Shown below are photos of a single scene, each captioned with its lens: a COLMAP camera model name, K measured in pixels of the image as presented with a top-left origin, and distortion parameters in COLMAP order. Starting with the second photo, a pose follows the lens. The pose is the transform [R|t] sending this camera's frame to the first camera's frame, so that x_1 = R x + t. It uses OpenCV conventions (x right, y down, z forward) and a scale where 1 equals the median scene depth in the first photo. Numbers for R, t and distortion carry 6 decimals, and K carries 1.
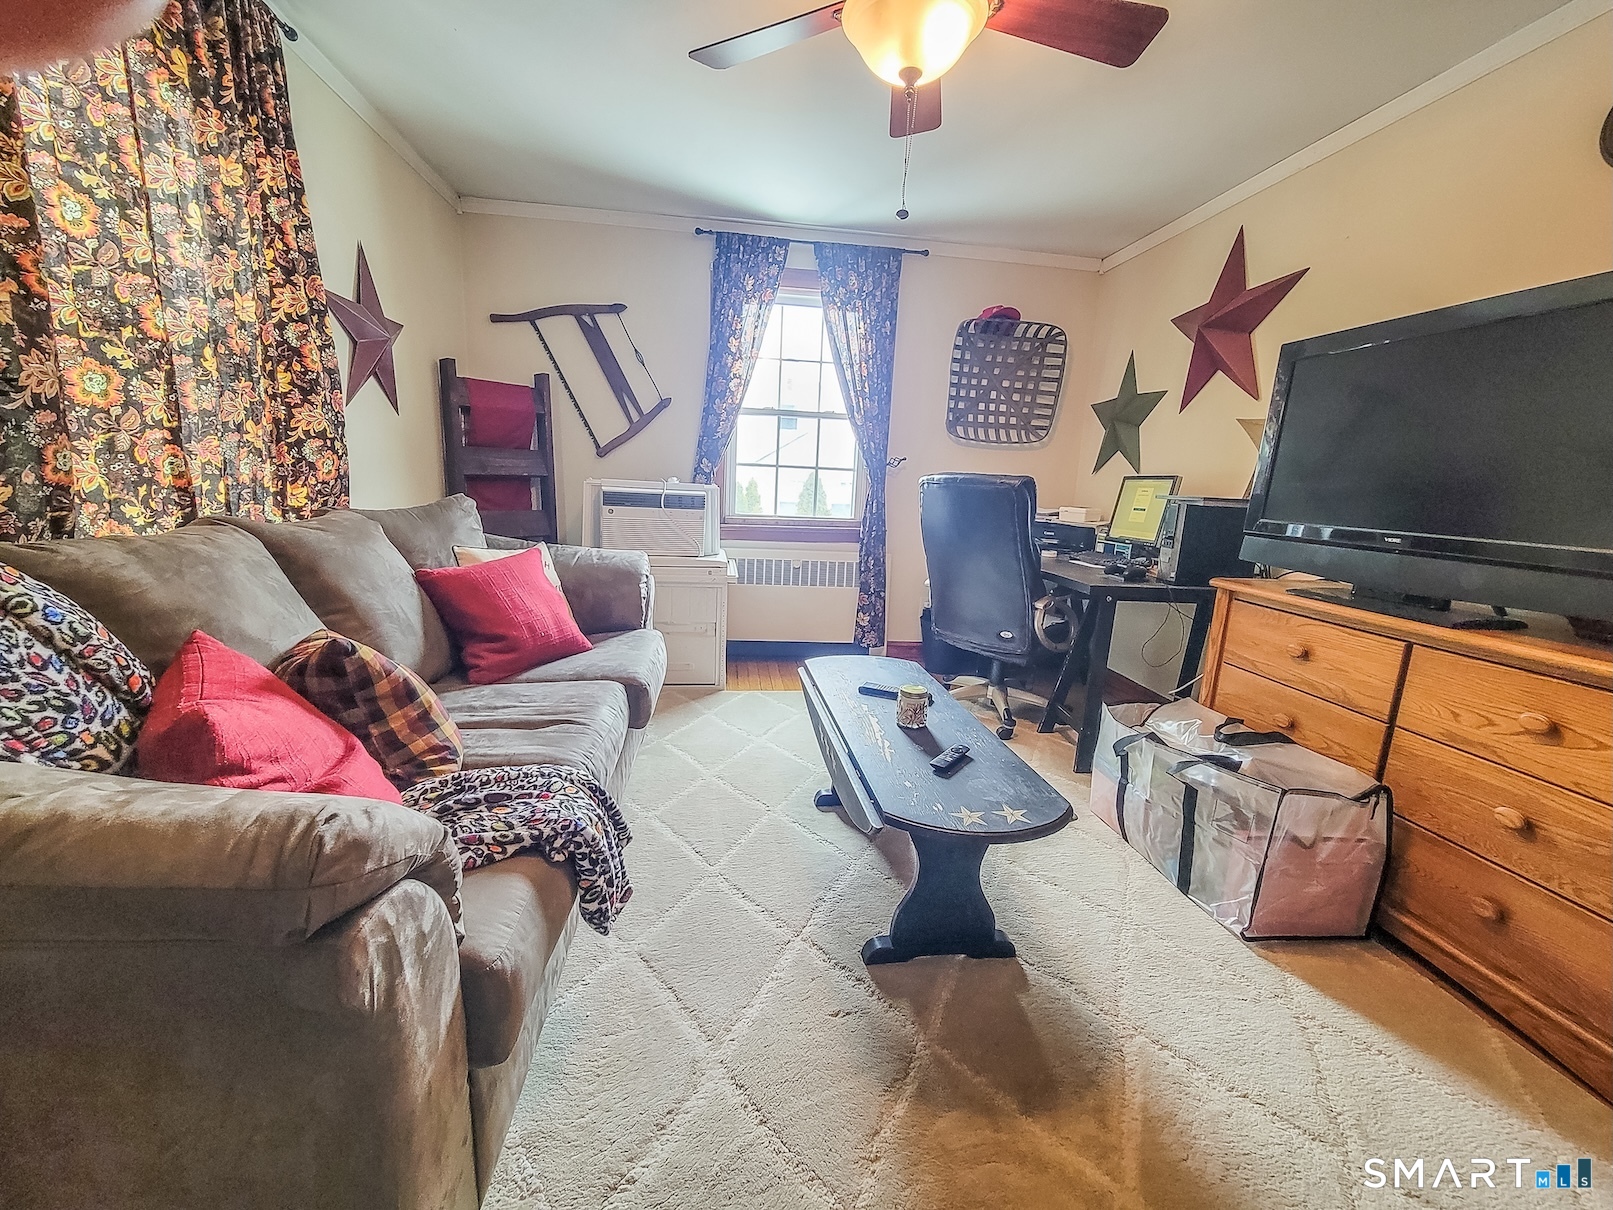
lens RADIAL K [[656.0, 0, 805.7], [0, 656.0, 607.8], [0, 0, 1]] dist [0.000538, -0.000830]
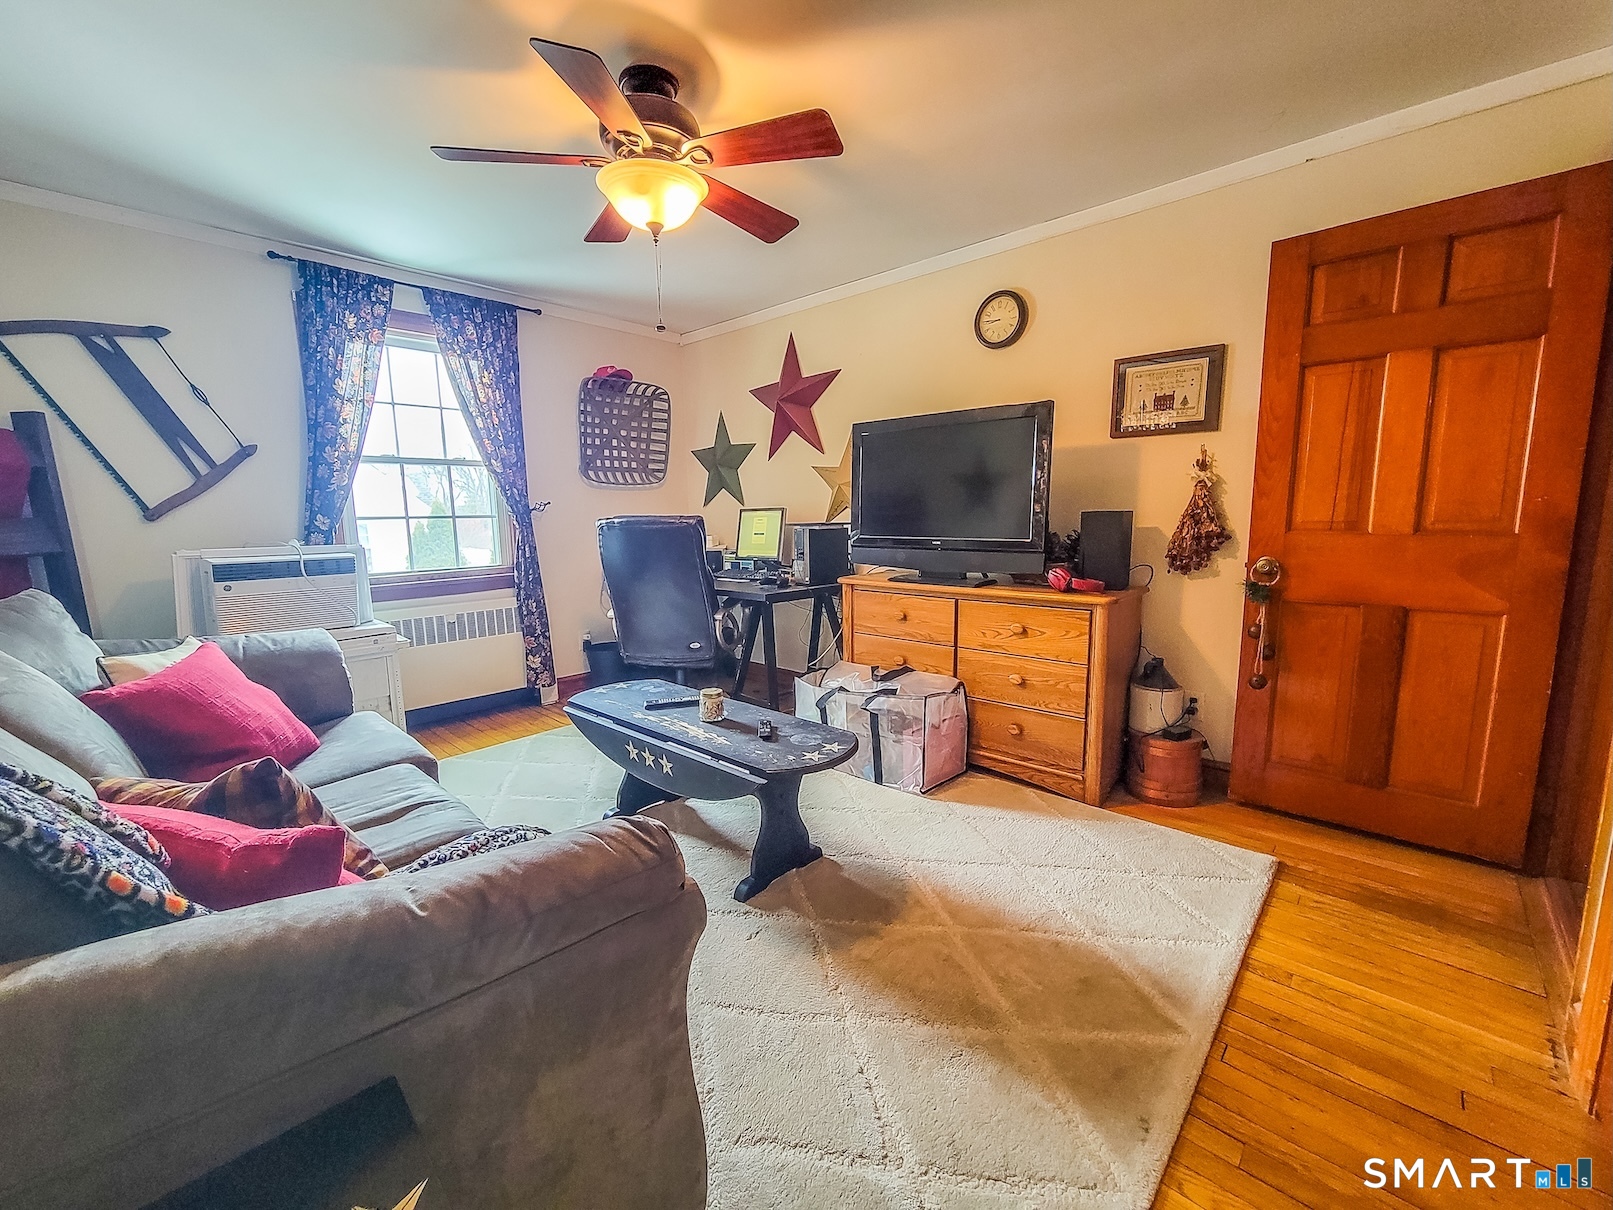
lens RADIAL K [[656.0, 0, 804.6], [0, 656.0, 607.2], [0, 0, 1]] dist [0.000538, -0.000830]
pose [[0.767775, -0.149259, 0.623092, -0.263034], [0.173929, 0.984523, 0.021521, -0.018247], [-0.616660, 0.091850, 0.781853, -0.068706]]
